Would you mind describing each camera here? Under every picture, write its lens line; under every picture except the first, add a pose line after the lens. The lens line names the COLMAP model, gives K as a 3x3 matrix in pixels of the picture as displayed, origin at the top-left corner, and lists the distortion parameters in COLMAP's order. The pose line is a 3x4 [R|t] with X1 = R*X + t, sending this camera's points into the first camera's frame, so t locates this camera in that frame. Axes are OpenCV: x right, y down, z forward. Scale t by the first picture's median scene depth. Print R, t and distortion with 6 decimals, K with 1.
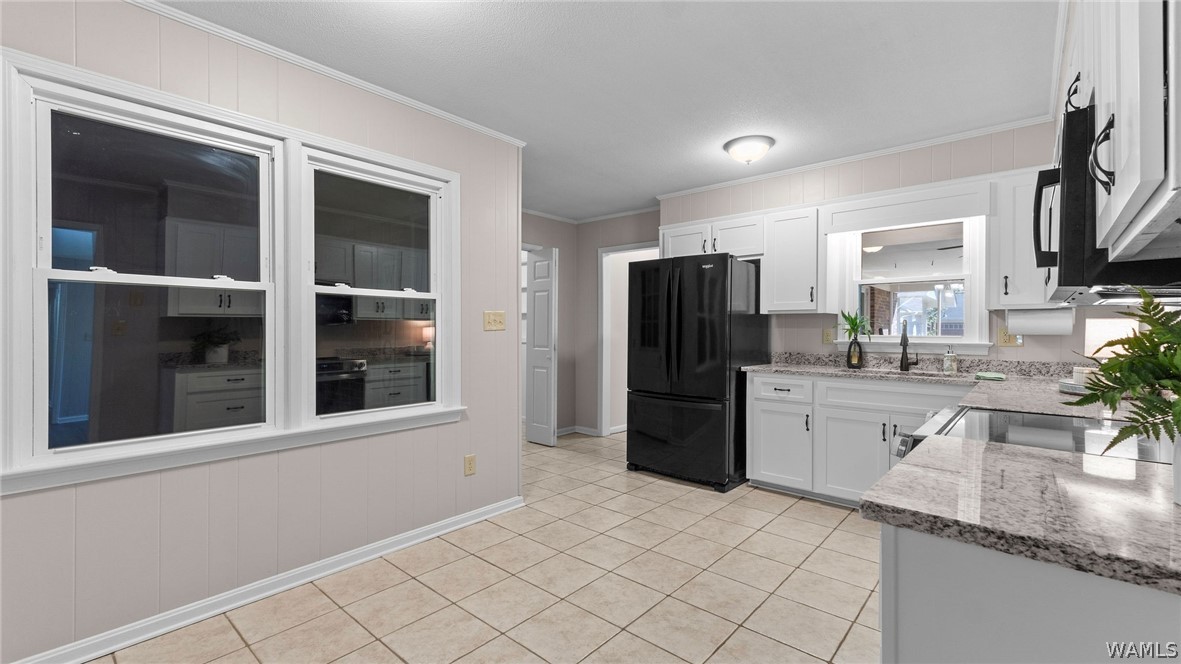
lens RADIAL K [[495.7, 0, 591.8], [0, 495.7, 332.2], [0, 0, 1]] dist [0.006815, 0.000053]
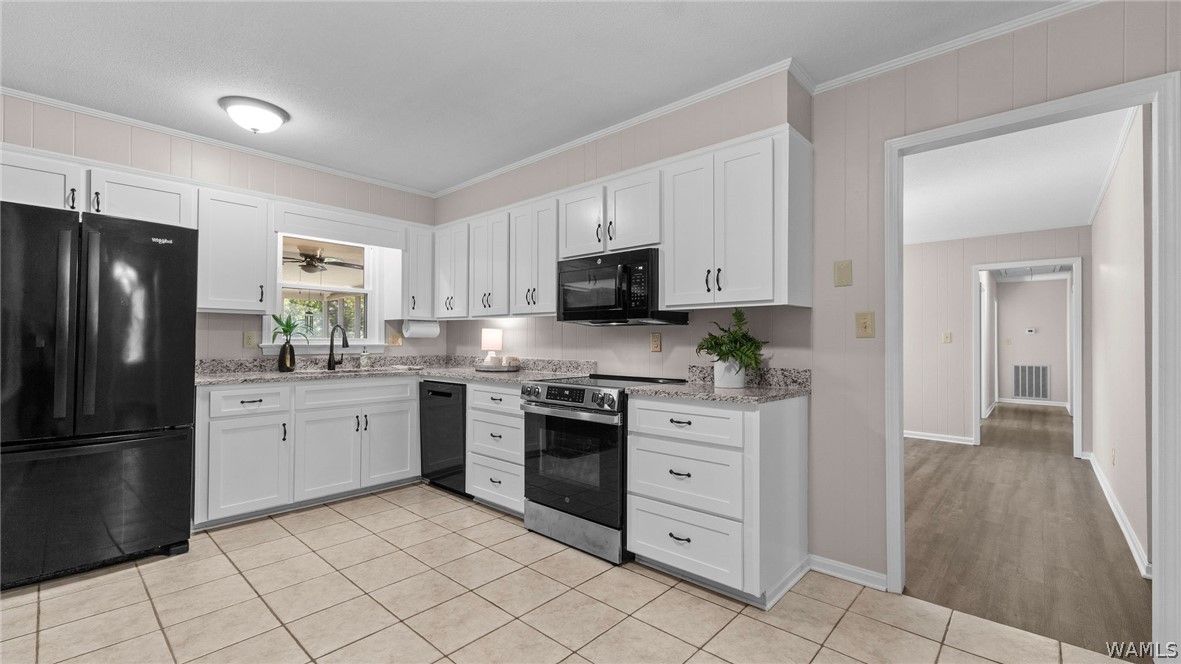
lens RADIAL K [[499.0, 0, 590.5], [0, 499.0, 332.0], [0, 0, 1]] dist [0.004934, -0.000086]
pose [[0.015351, 0.007991, 0.999850, -0.485162], [-0.007225, 0.999943, -0.007881, -0.003013], [-0.999856, -0.007103, 0.015407, 0.397010]]
